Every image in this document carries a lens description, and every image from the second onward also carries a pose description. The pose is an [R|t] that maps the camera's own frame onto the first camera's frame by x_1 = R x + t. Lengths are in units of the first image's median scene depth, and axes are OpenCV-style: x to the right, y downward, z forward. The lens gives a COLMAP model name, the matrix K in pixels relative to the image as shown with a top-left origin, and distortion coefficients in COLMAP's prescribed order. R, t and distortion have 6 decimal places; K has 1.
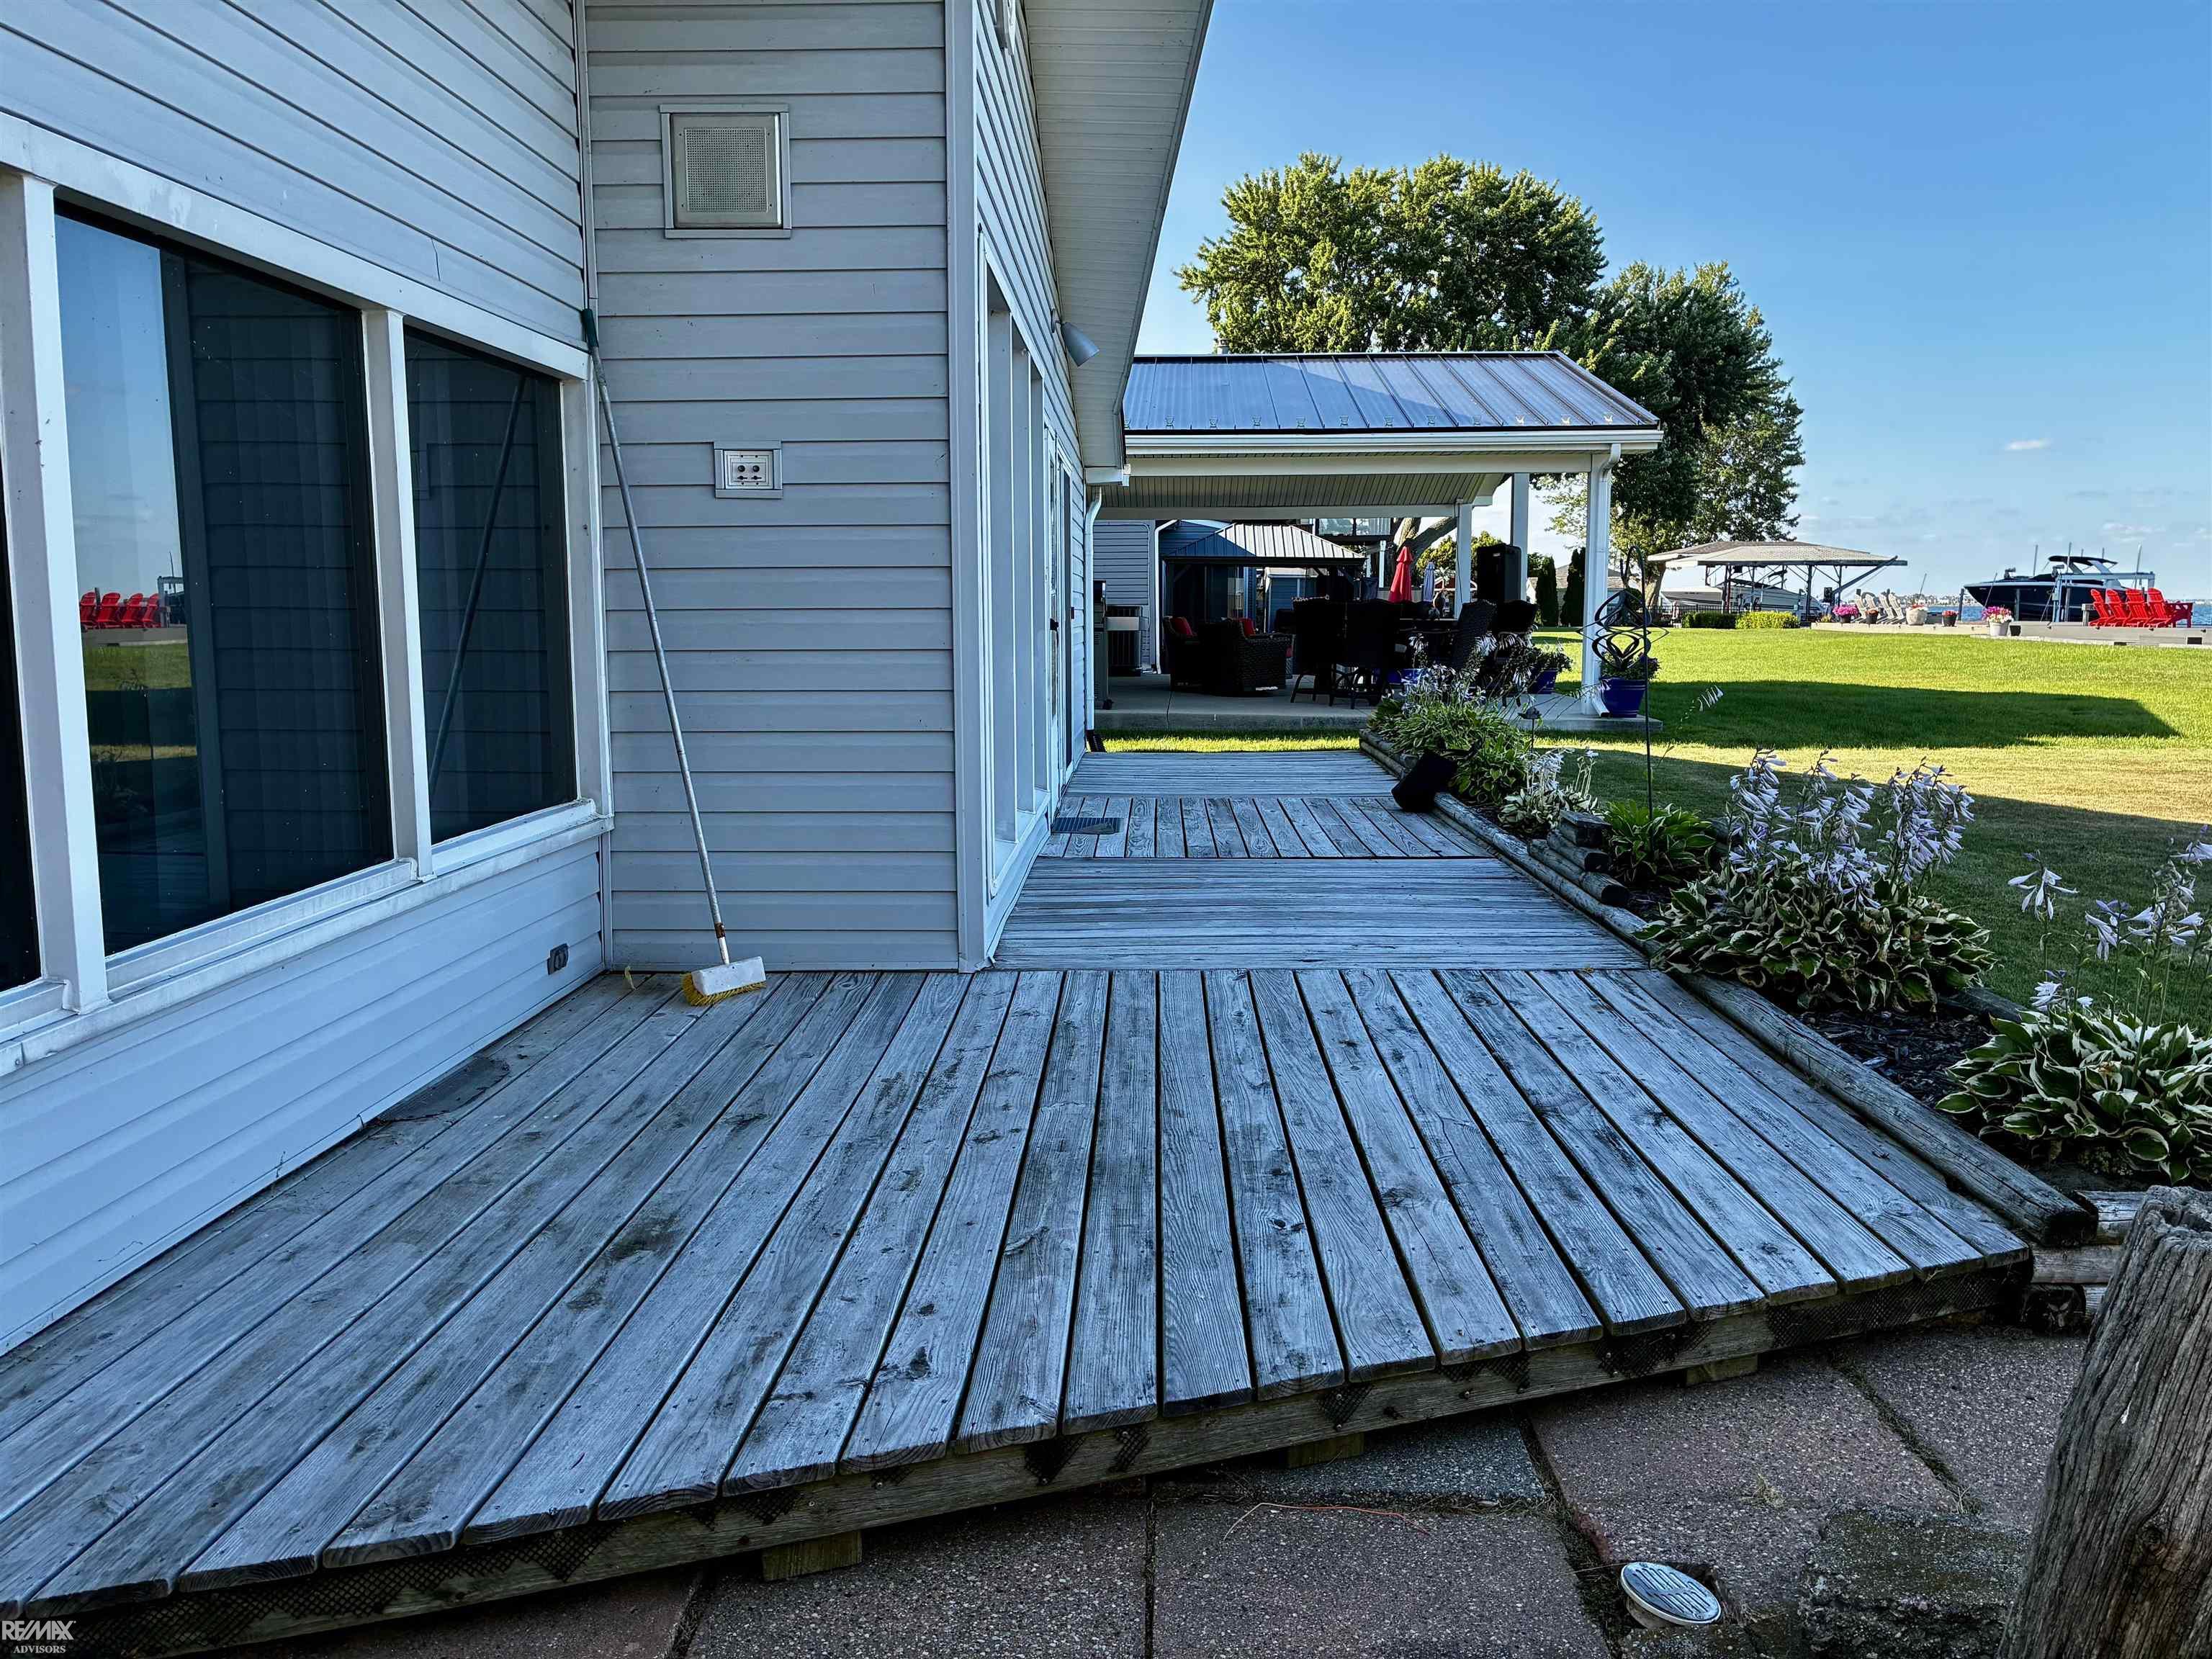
lens RADIAL K [[1690.5, 0, 1106.0], [0, 1690.5, 829.5], [0, 0, 1]] dist [0.053767, -0.081033]
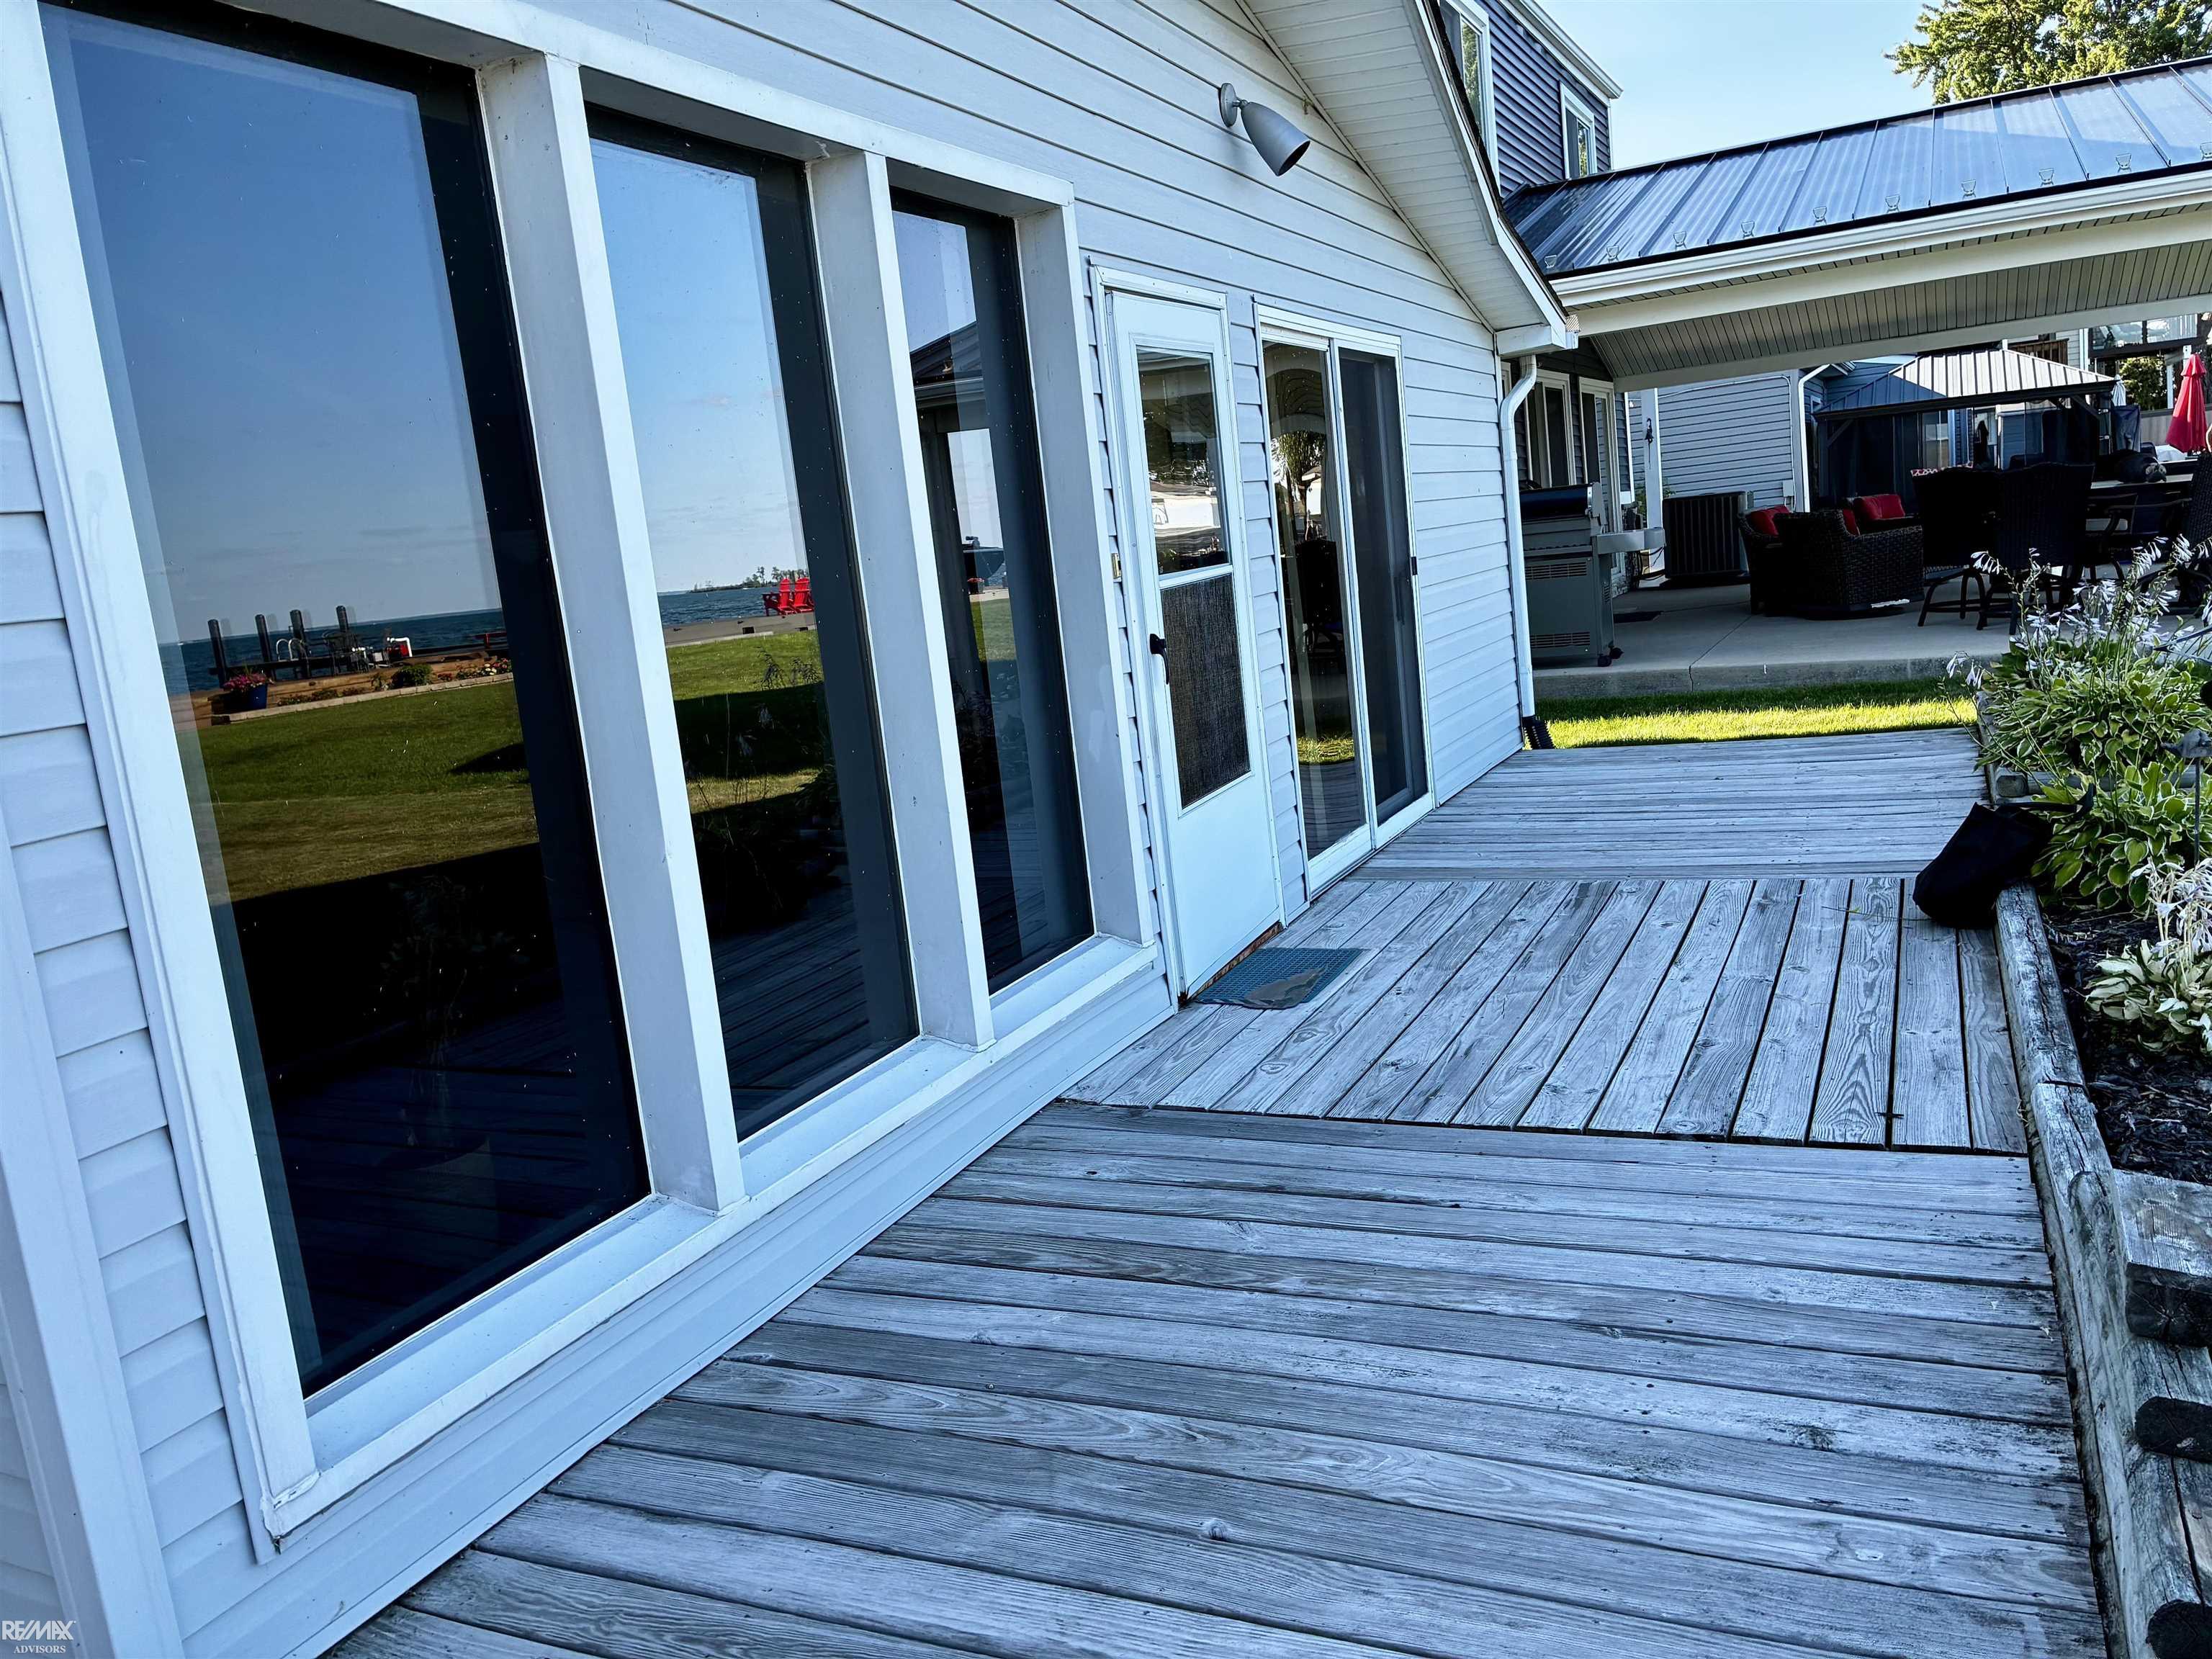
lens RADIAL K [[1690.5, 0, 1106.0], [0, 1690.5, 829.5], [0, 0, 1]] dist [0.053767, -0.081033]
pose [[0.911415, -0.029476, -0.410431, 0.051482], [0.053617, 0.997434, 0.047430, -0.024749], [0.407980, -0.065235, 0.910657, 0.138833]]
